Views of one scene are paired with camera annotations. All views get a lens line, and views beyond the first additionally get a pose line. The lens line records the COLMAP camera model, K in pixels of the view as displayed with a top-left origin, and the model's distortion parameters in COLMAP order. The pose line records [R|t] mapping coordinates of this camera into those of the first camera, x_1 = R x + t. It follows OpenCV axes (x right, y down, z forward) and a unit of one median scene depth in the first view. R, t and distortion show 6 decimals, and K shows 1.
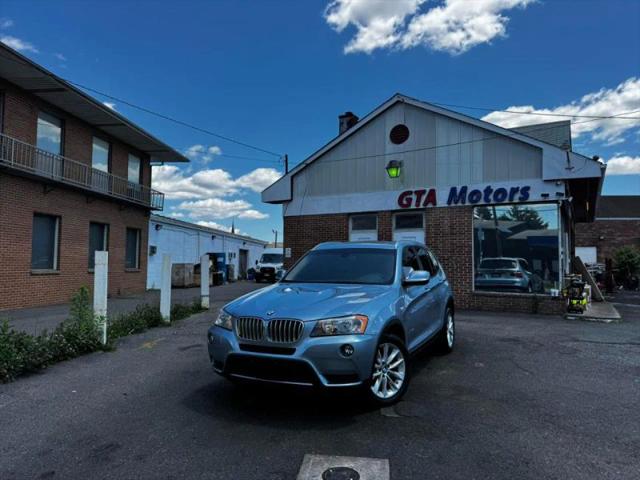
lens RADIAL K [[450.8, 0, 314.3], [0, 450.8, 238.7], [0, 0, 1]] dist [0.088488, -0.129849]
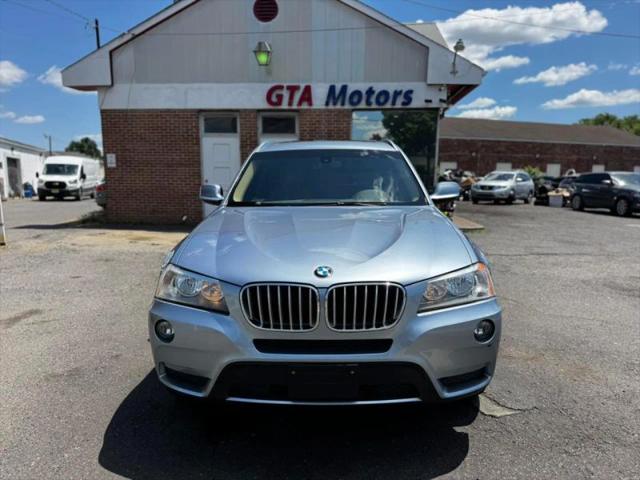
lens RADIAL K [[450.8, 0, 314.3], [0, 450.8, 238.7], [0, 0, 1]] dist [0.088488, -0.129849]
pose [[0.896944, -0.060683, 0.437960, -0.111076], [-0.022715, 0.982905, 0.182709, 0.014695], [-0.441560, -0.173828, 0.880232, 0.206992]]
